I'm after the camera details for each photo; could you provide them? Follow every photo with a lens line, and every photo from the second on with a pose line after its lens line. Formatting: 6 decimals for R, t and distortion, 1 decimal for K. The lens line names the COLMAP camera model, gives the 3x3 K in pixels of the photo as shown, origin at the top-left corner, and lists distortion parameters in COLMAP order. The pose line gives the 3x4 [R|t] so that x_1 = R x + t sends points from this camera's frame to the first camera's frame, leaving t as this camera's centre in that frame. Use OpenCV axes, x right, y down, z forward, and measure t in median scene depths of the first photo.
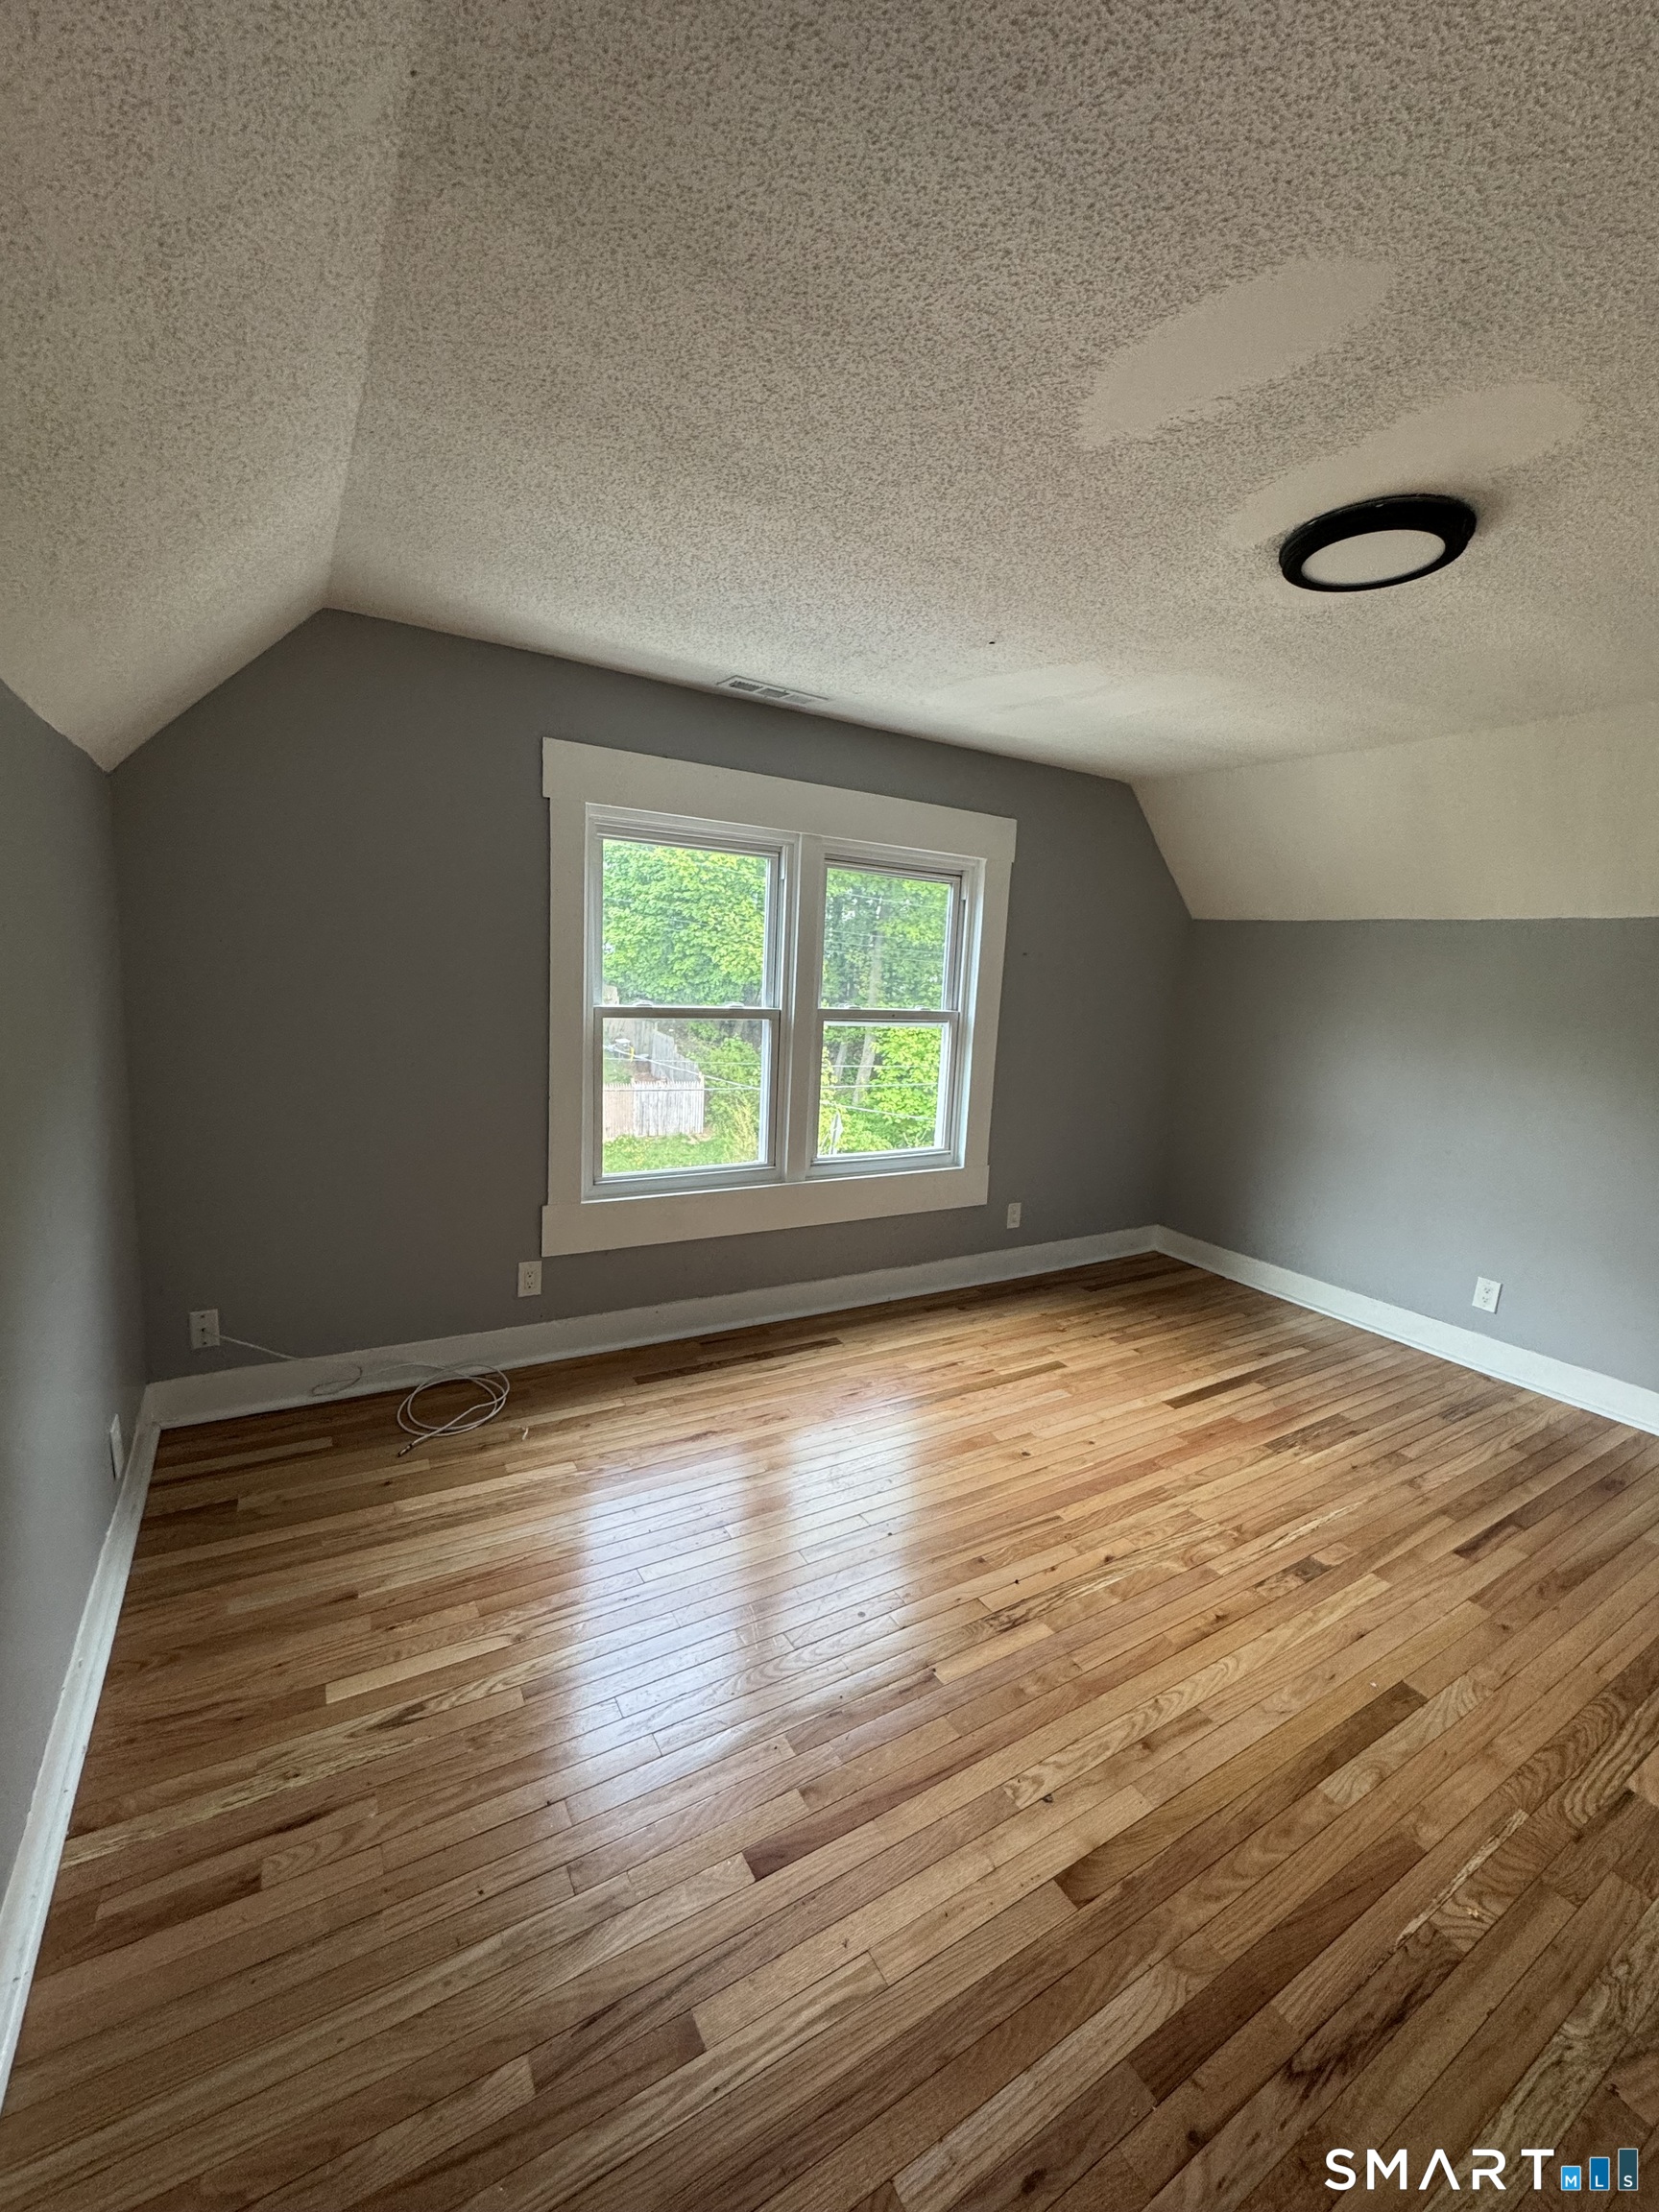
lens RADIAL K [[887.9, 0, 826.1], [0, 887.9, 1107.2], [0, 0, 1]] dist [-0.002927, 0.000297]
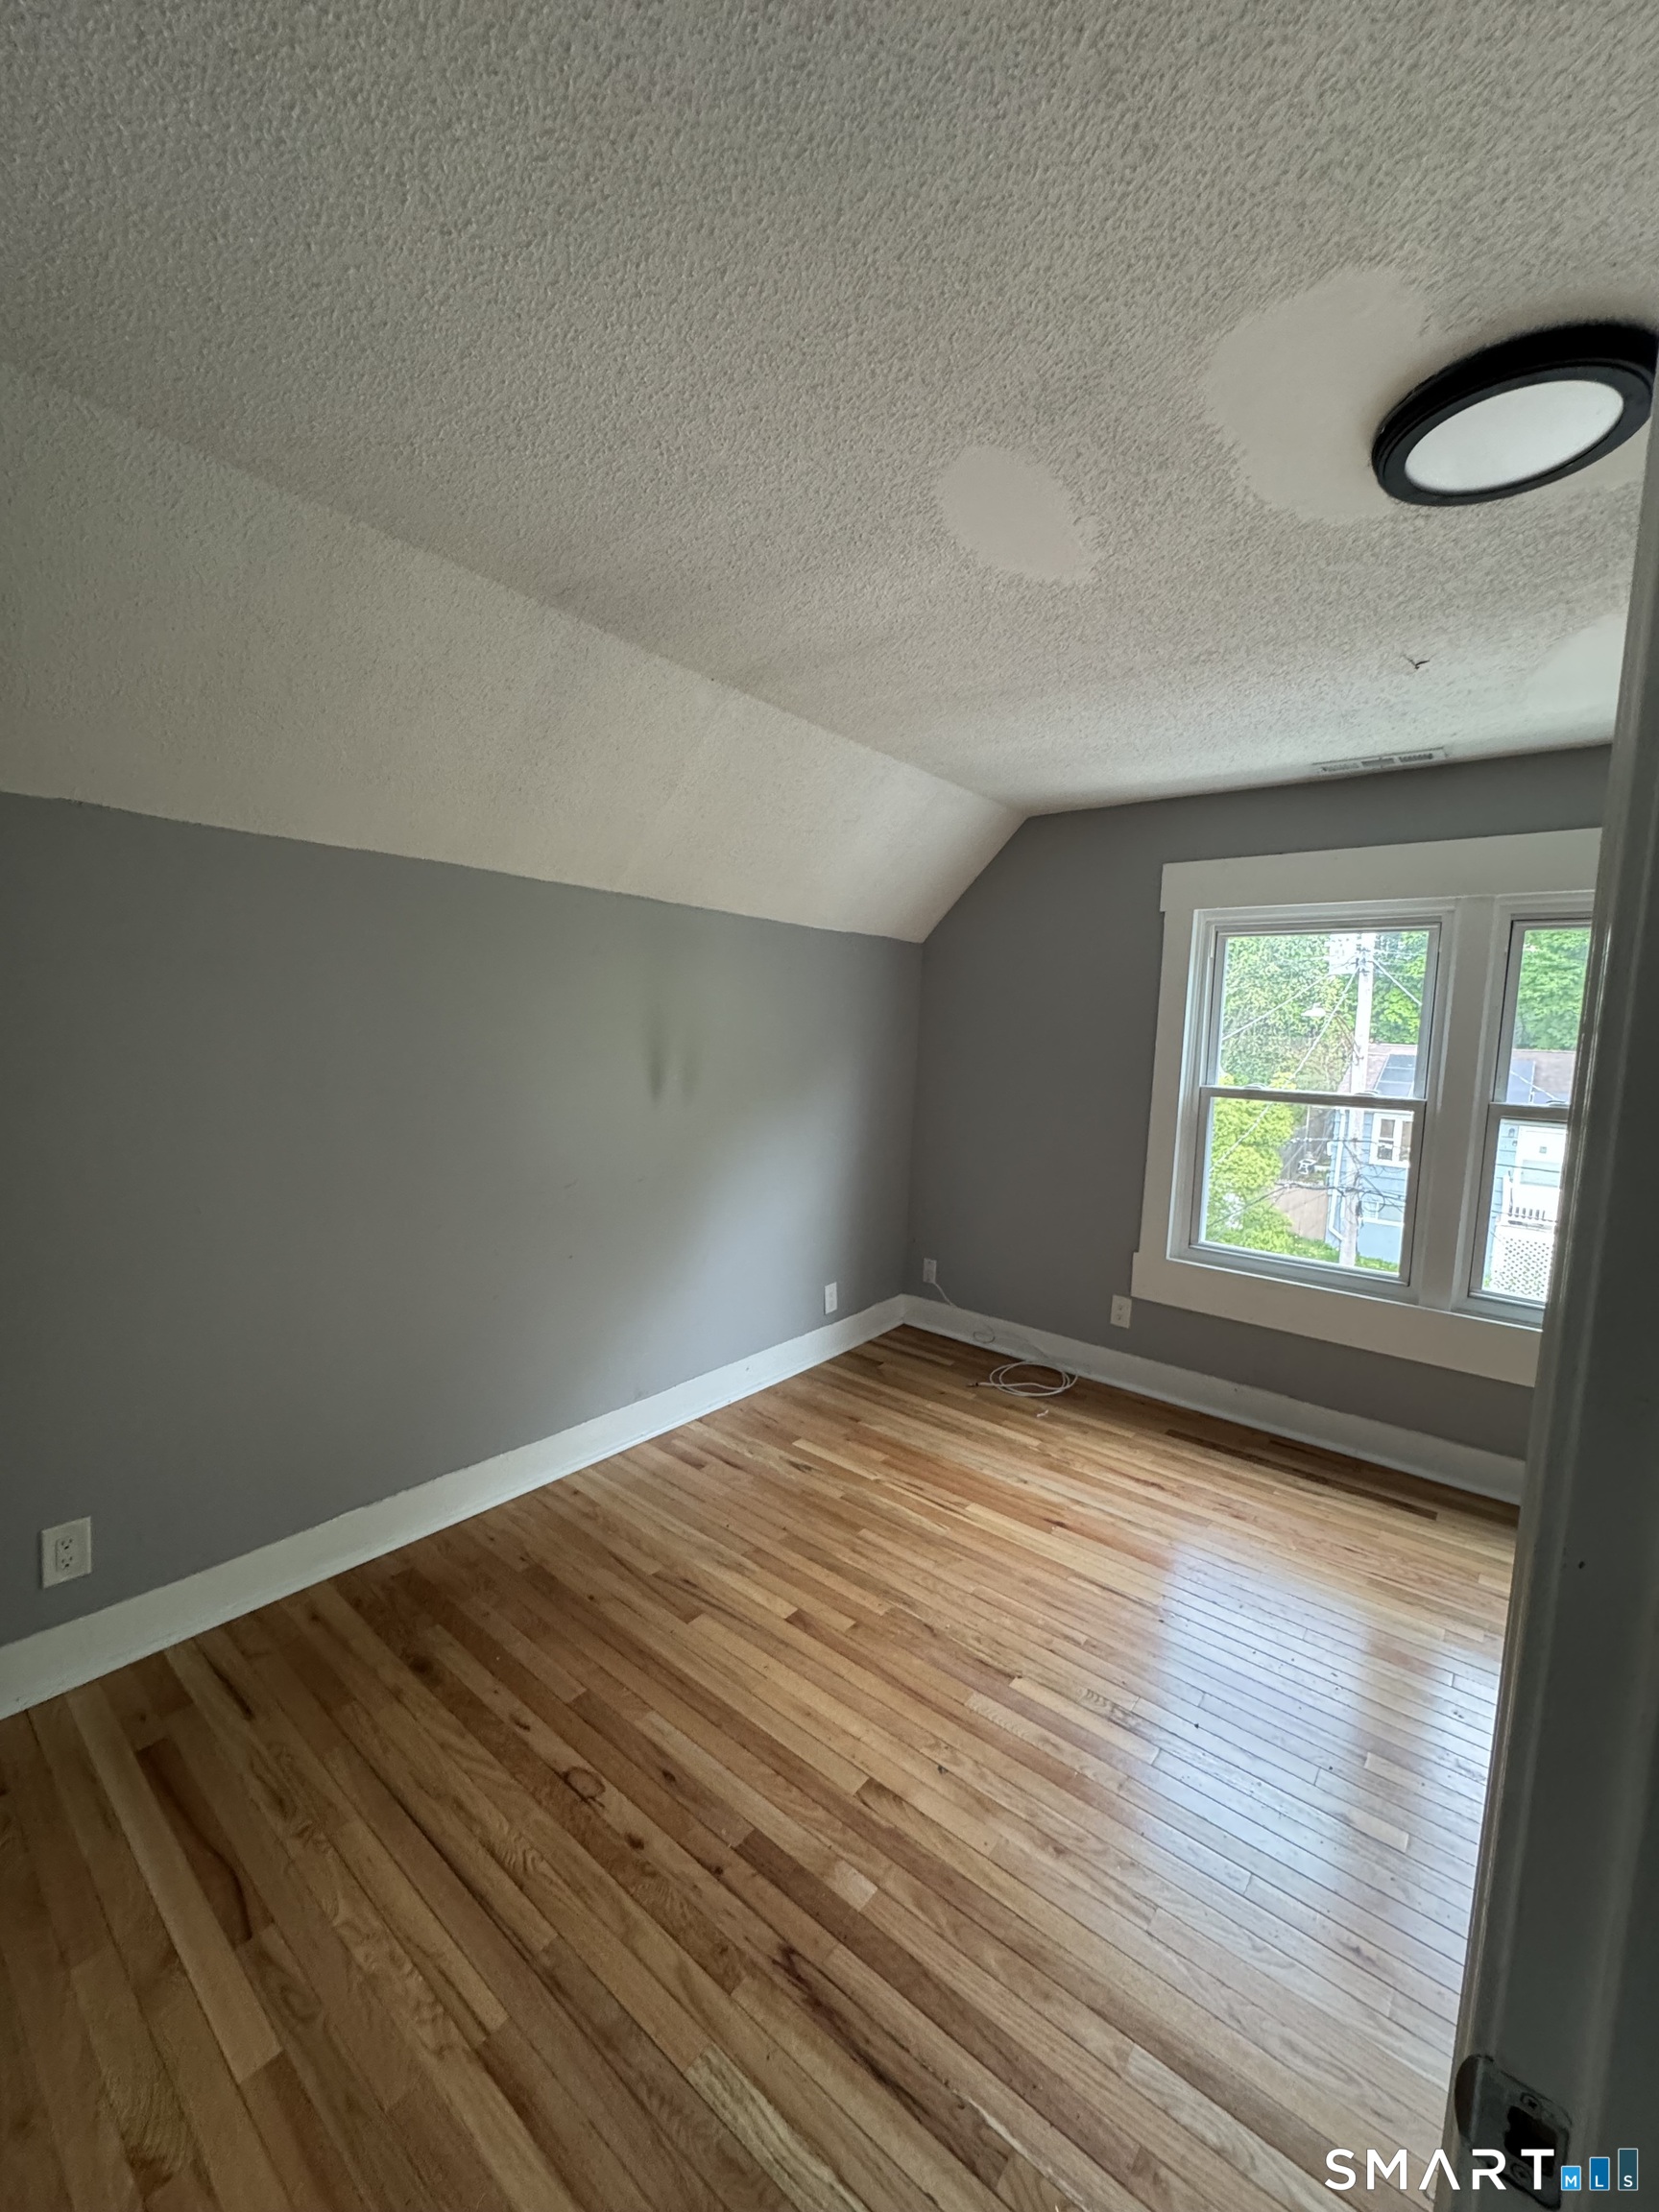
lens RADIAL K [[887.9, 0, 826.1], [0, 887.9, 1107.2], [0, 0, 1]] dist [-0.002927, 0.000297]
pose [[0.338060, 0.047112, -0.939945, 0.718100], [-0.168285, 0.985676, -0.011122, 0.004762], [0.925956, 0.161939, 0.341146, 0.215906]]
